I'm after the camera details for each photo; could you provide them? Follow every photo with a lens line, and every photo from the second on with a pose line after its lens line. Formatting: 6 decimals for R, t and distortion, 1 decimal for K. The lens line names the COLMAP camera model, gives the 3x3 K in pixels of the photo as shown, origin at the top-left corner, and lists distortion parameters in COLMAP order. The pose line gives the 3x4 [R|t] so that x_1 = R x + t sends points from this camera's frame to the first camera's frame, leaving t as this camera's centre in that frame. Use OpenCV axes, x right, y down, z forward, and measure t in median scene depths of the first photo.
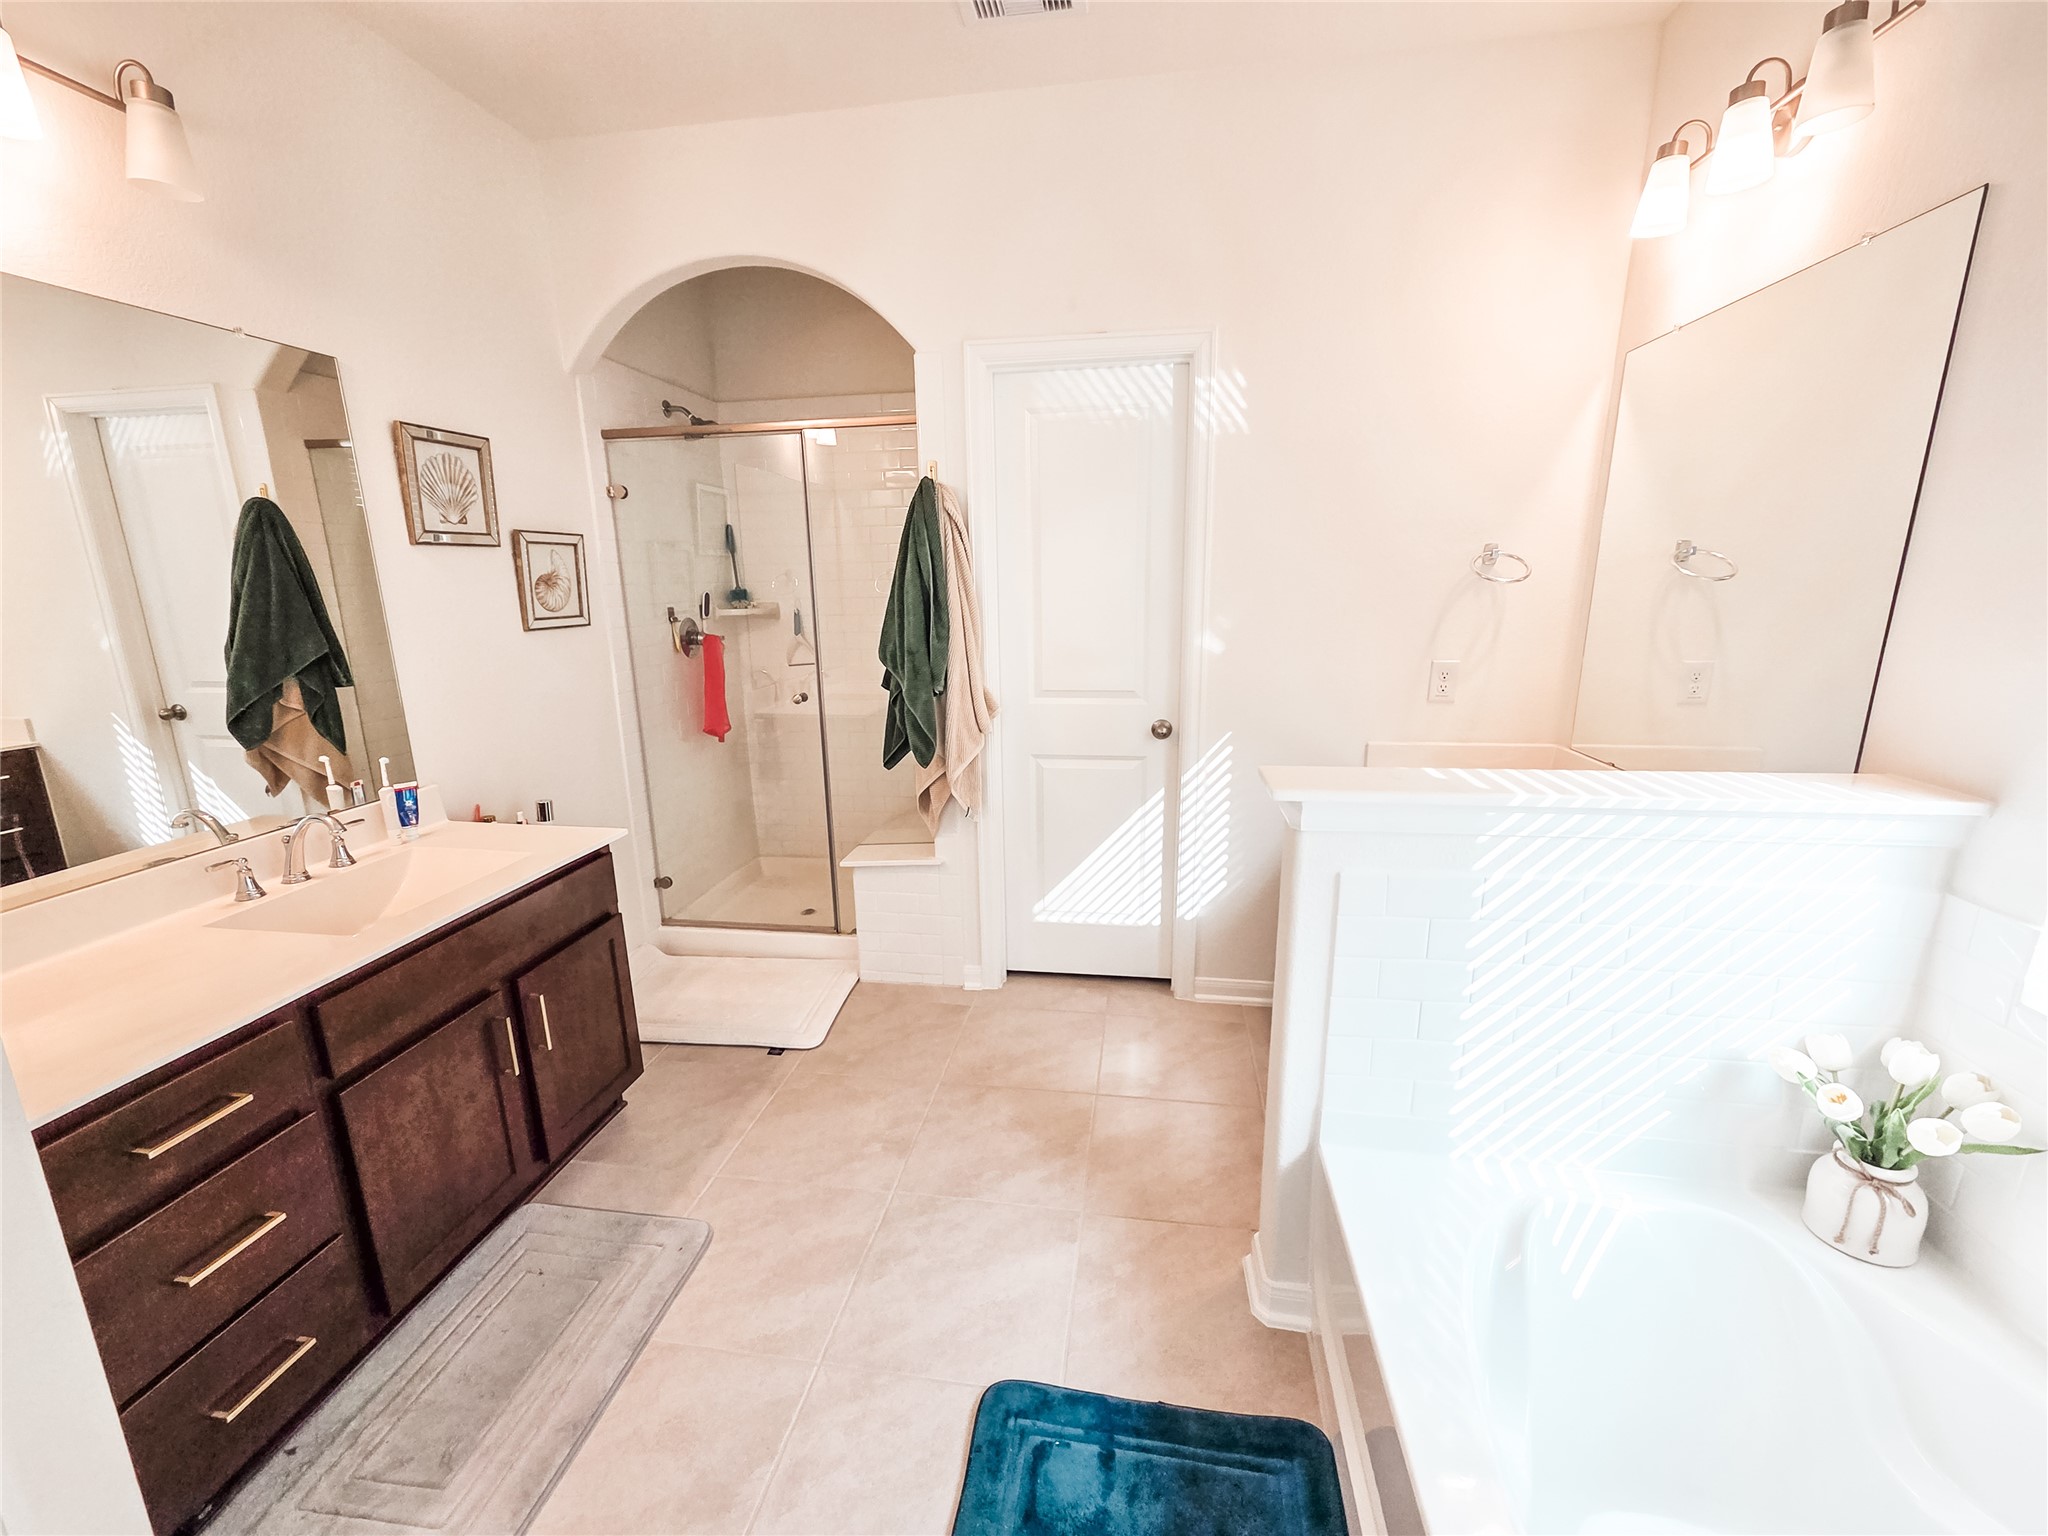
lens RADIAL K [[841.7, 0, 1021.6], [0, 841.7, 780.1], [0, 0, 1]] dist [0.000019, -0.000430]
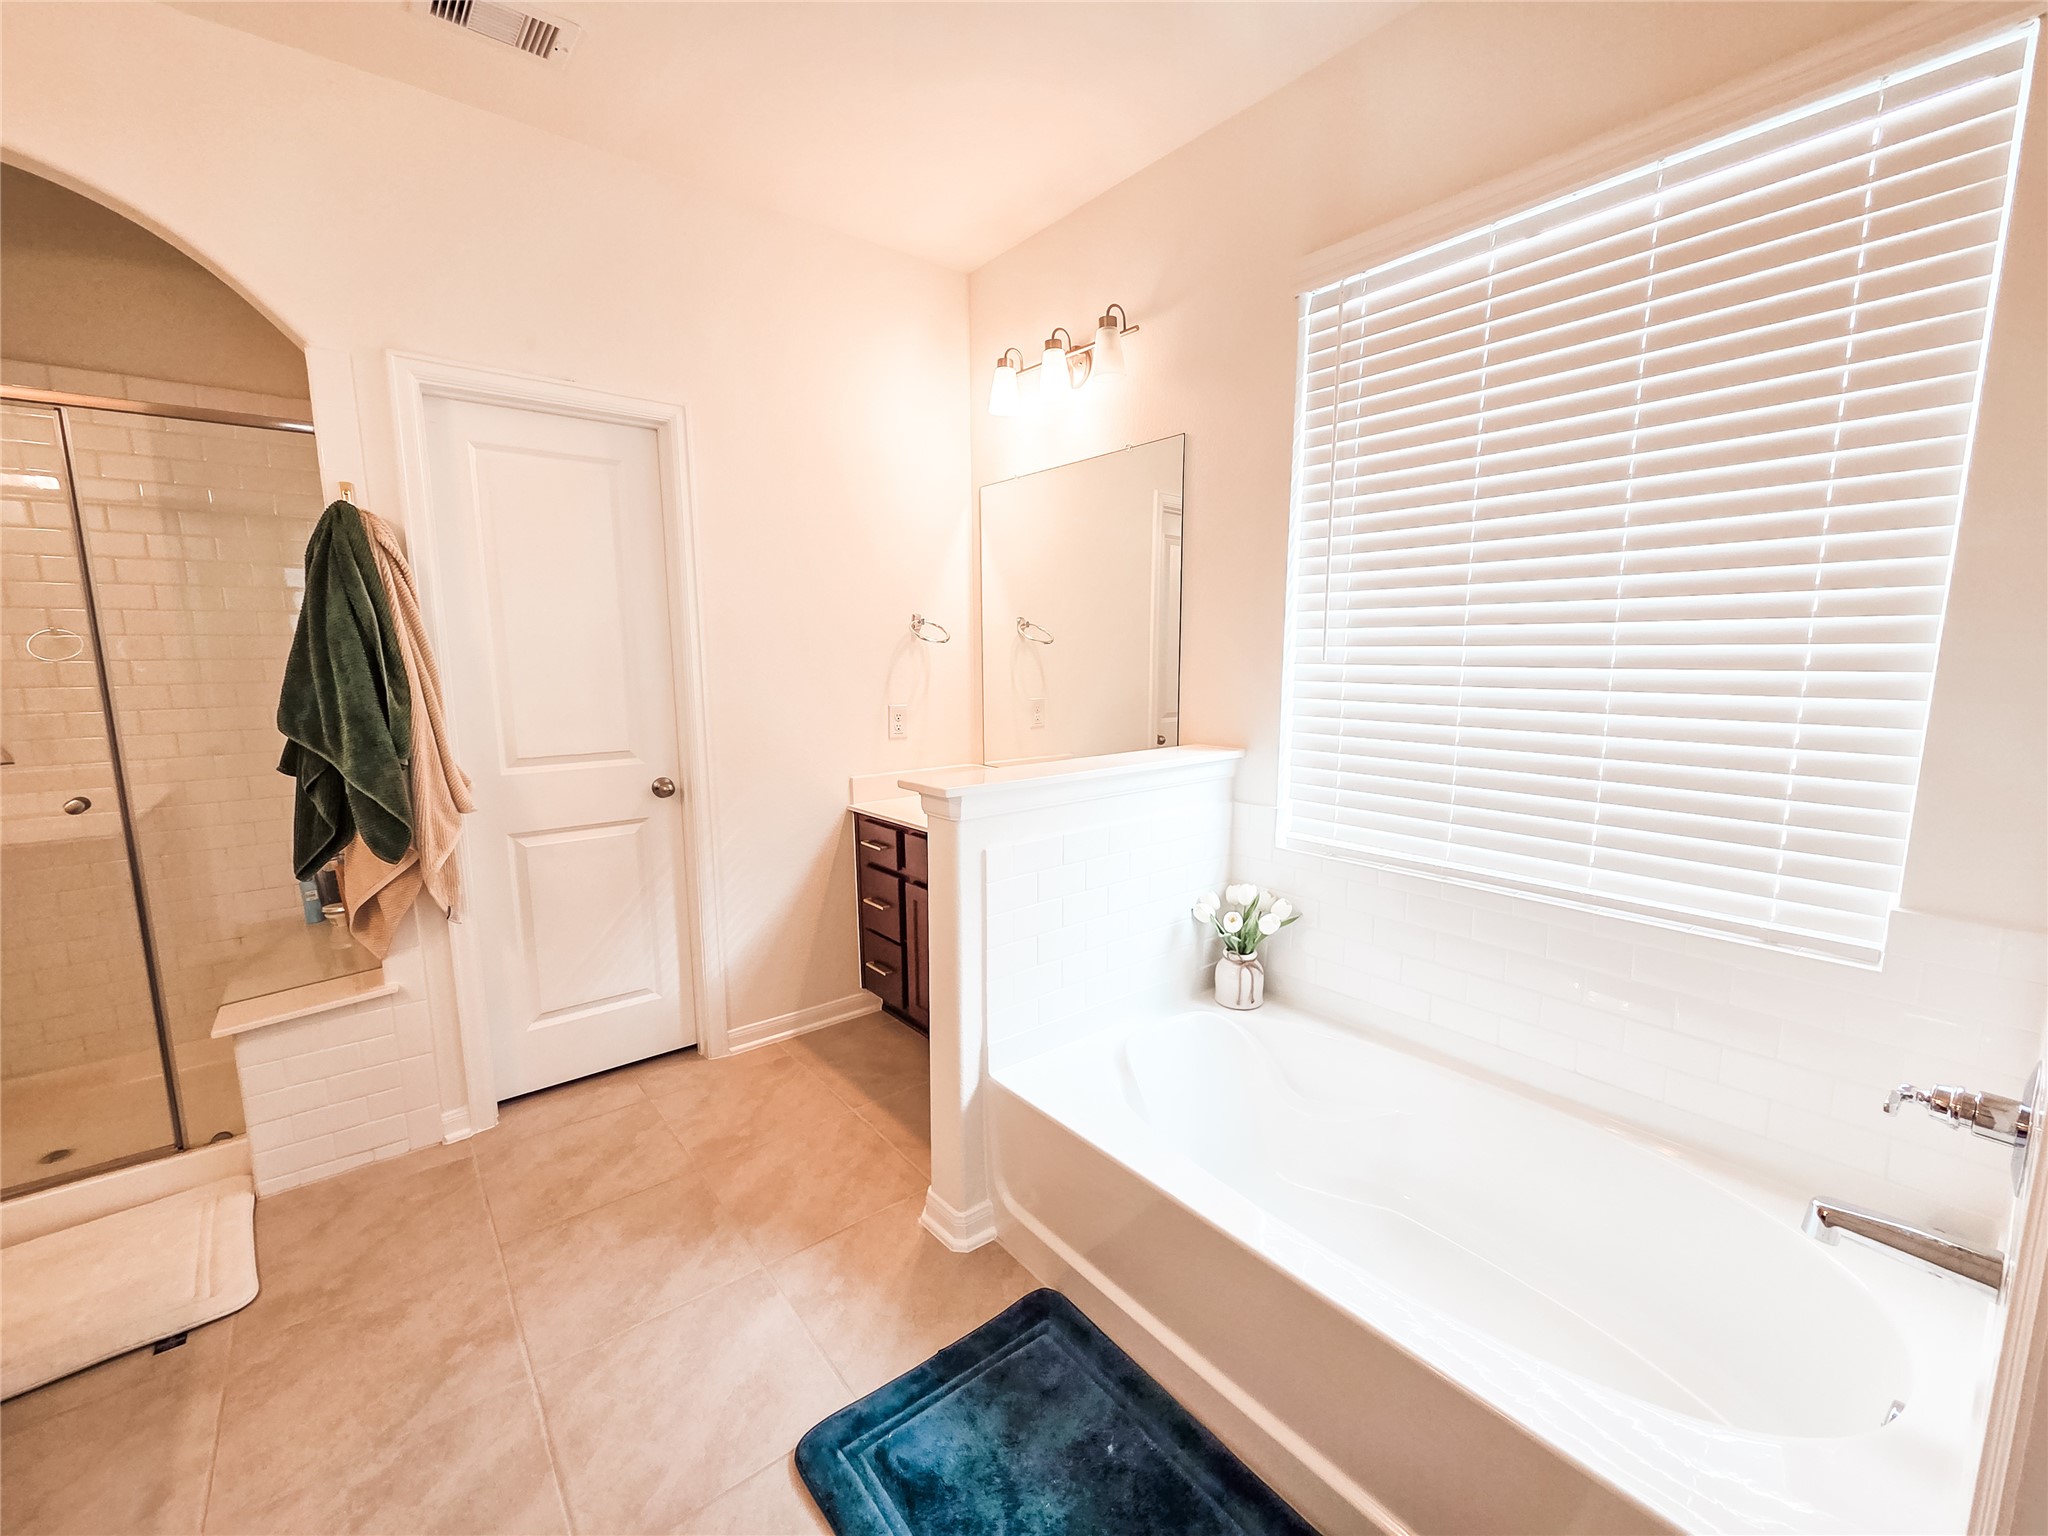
lens RADIAL K [[836.7, 0, 1023.4], [0, 836.7, 775.5], [0, 0, 1]] dist [-0.001118, -0.000316]
pose [[0.669451, -0.096420, 0.736572, -0.310405], [0.169687, 0.985174, -0.025261, 0.025212], [-0.723216, 0.141897, 0.675887, 0.043536]]
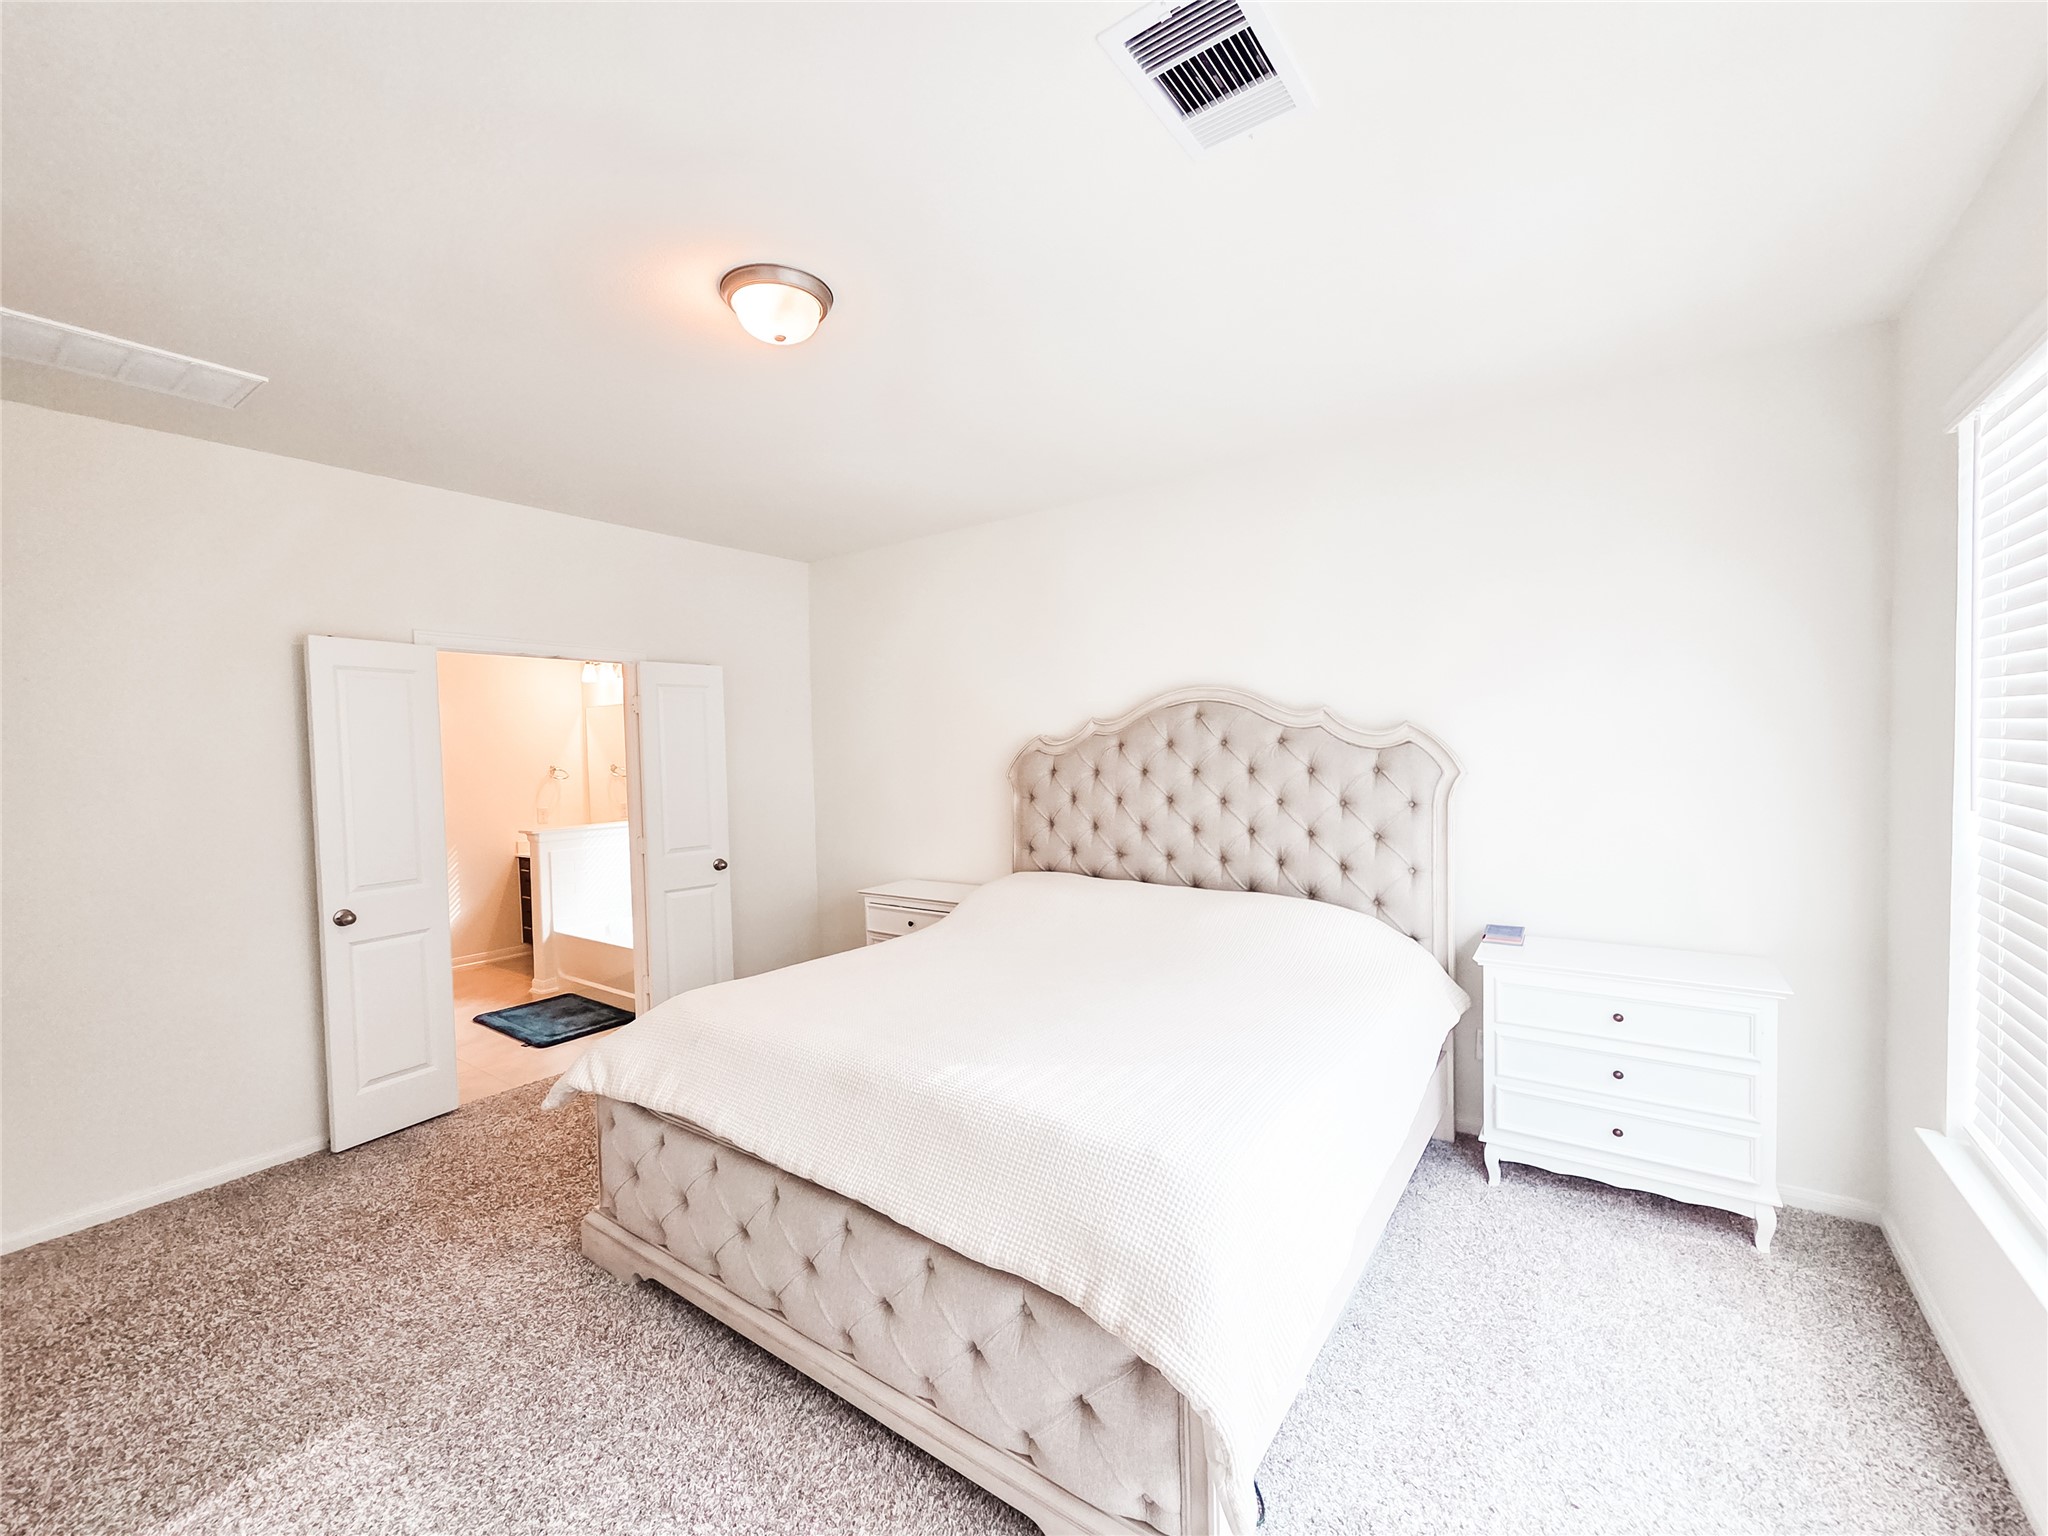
lens RADIAL K [[816.2, 0, 1024.0], [0, 816.2, 768.0], [0, 0, 1]] dist [-0.000171, -0.000065]
pose [[0.440003, -0.016273, 0.897849, -1.253303], [0.228697, 0.968898, -0.094516, 0.360965], [-0.868387, 0.246923, 0.430039, -1.614049]]
